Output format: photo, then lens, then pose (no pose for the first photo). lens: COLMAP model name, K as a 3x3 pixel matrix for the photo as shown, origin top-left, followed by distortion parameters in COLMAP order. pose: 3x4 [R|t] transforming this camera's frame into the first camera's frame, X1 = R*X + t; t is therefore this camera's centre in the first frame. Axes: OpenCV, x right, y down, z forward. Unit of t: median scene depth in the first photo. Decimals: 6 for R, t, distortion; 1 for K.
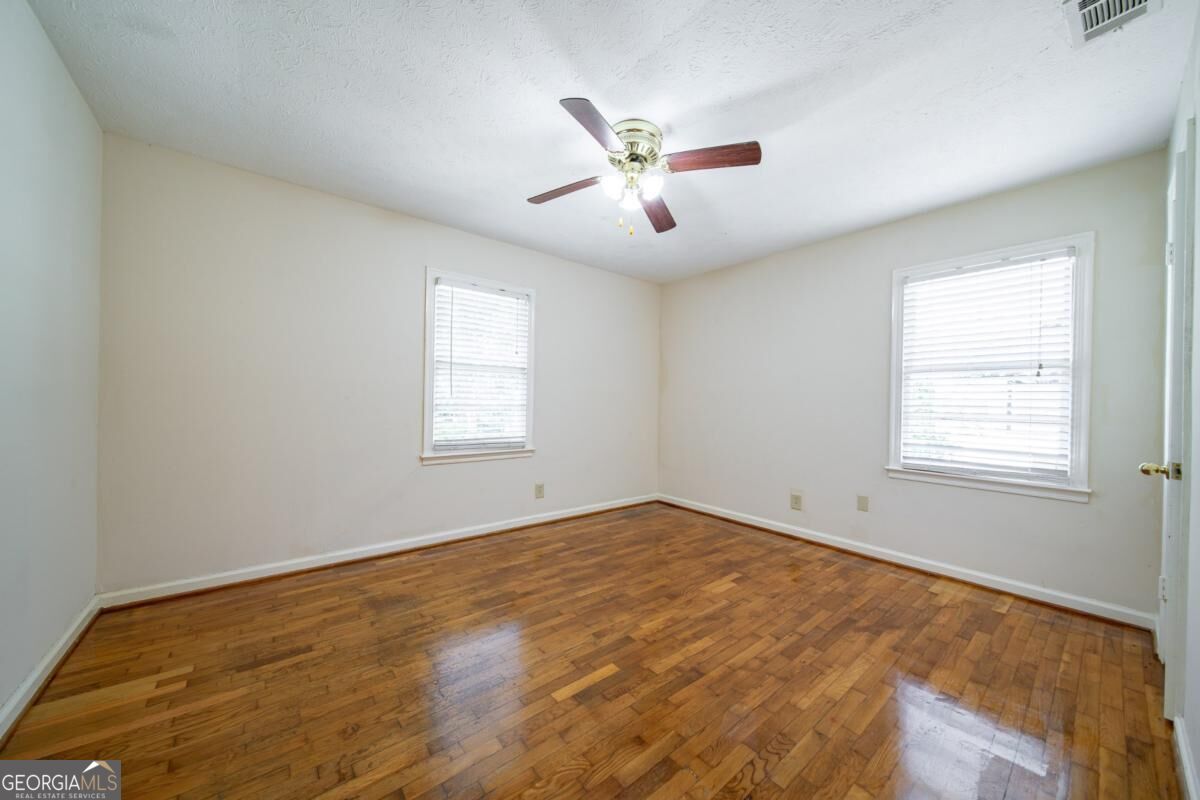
lens RADIAL K [[419.1, 0, 597.0], [0, 419.1, 401.5], [0, 0, 1]] dist [0.001526, -0.001478]
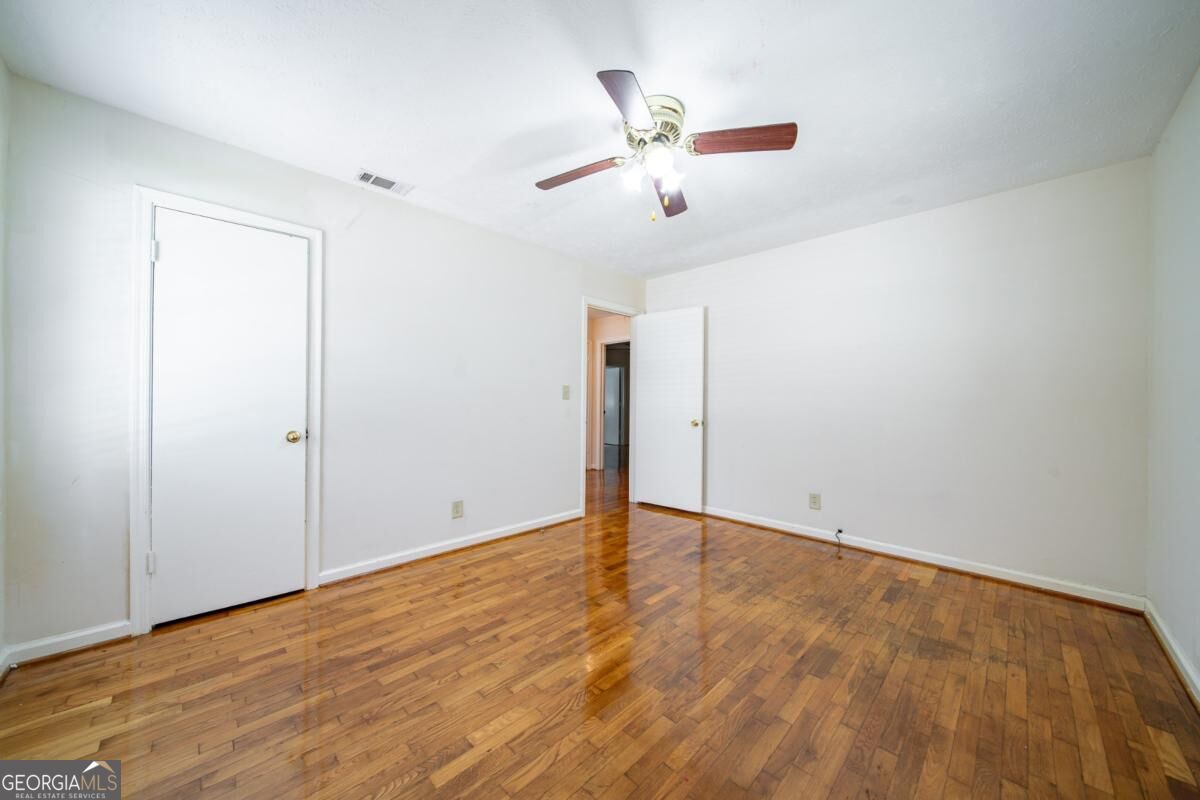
lens RADIAL K [[419.1, 0, 597.0], [0, 419.1, 401.5], [0, 0, 1]] dist [0.001526, -0.001478]
pose [[-0.994827, -0.025716, -0.098273, 0.277067], [-0.025733, 0.999668, -0.001092, 0.006375], [0.098269, 0.001443, -0.995159, 1.845220]]
